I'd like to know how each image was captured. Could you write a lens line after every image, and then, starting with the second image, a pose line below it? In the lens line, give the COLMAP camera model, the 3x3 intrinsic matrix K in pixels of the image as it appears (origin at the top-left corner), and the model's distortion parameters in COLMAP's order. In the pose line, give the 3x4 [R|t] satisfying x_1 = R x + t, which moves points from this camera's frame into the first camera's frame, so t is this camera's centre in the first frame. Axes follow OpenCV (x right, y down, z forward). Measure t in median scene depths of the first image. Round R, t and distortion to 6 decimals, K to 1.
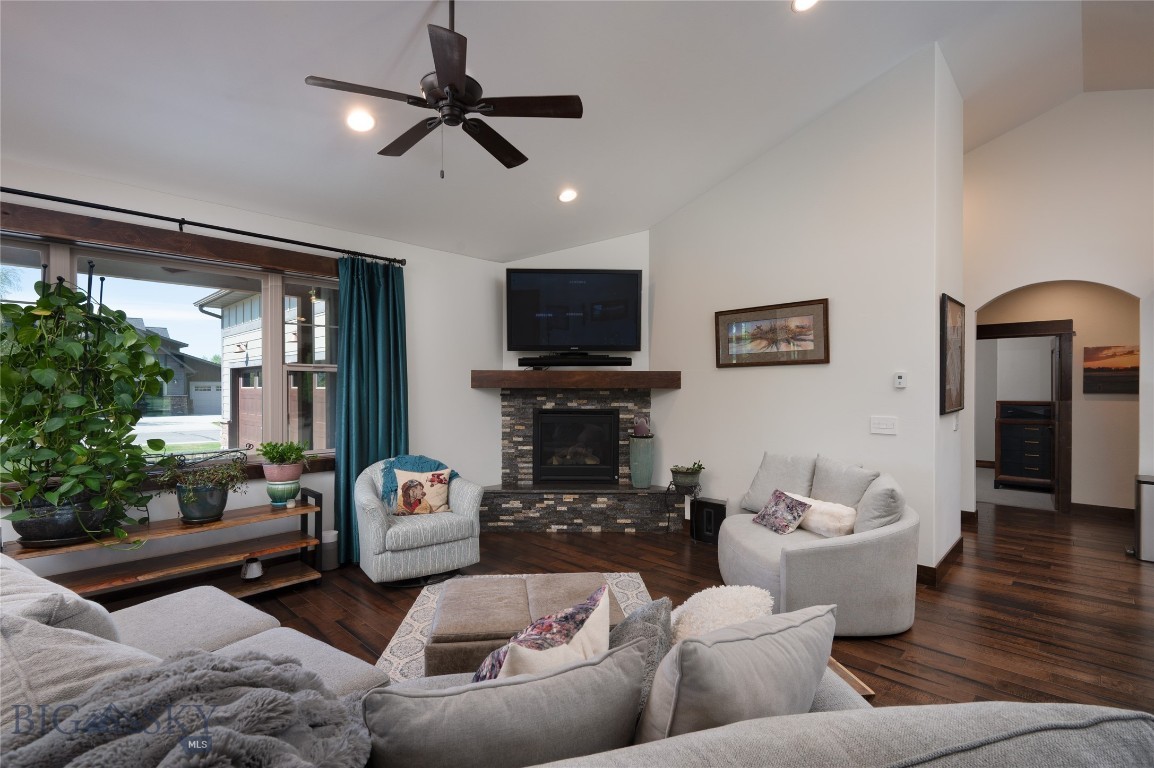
lens RADIAL K [[545.8, 0, 592.1], [0, 545.8, 386.8], [0, 0, 1]] dist [0.009156, -0.000186]
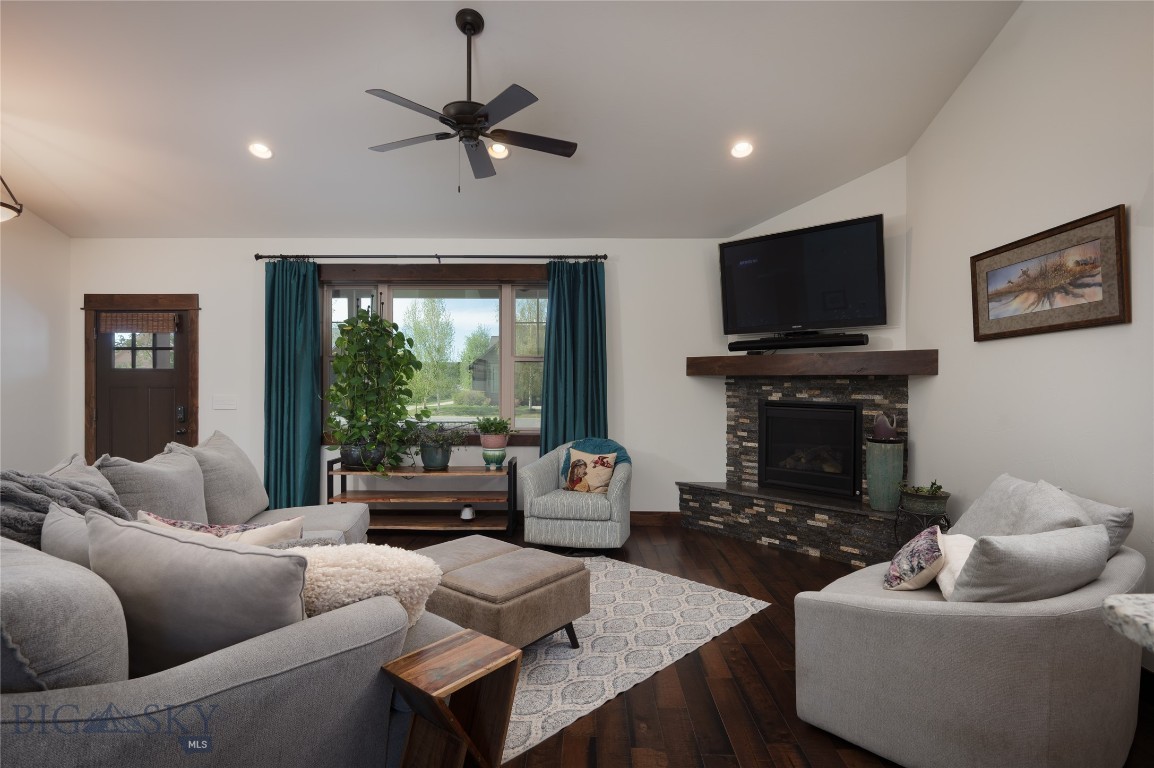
lens RADIAL K [[606.1, 0, 587.5], [0, 606.1, 380.6], [0, 0, 1]] dist [0.013175, -0.000253]
pose [[0.670899, -0.001783, -0.741546, 0.444807], [-0.002675, 0.999985, -0.004824, 0.015877], [0.741544, 0.005220, 0.670884, 0.162315]]
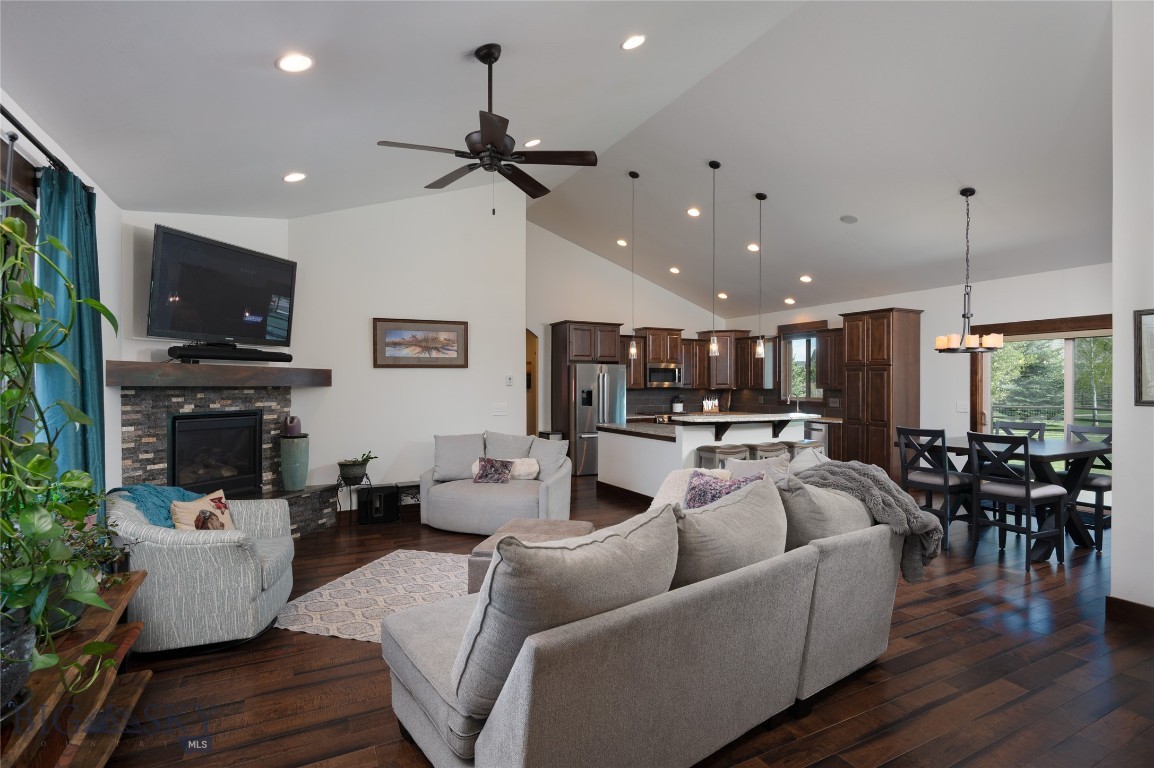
lens RADIAL K [[549.0, 0, 595.0], [0, 549.0, 386.8], [0, 0, 1]] dist [0.012096, 0.000492]
pose [[0.318397, -0.003669, 0.947950, -0.679713], [-0.000340, 0.999992, 0.003985, -0.000148], [-0.947957, -0.001591, 0.318393, 0.202050]]
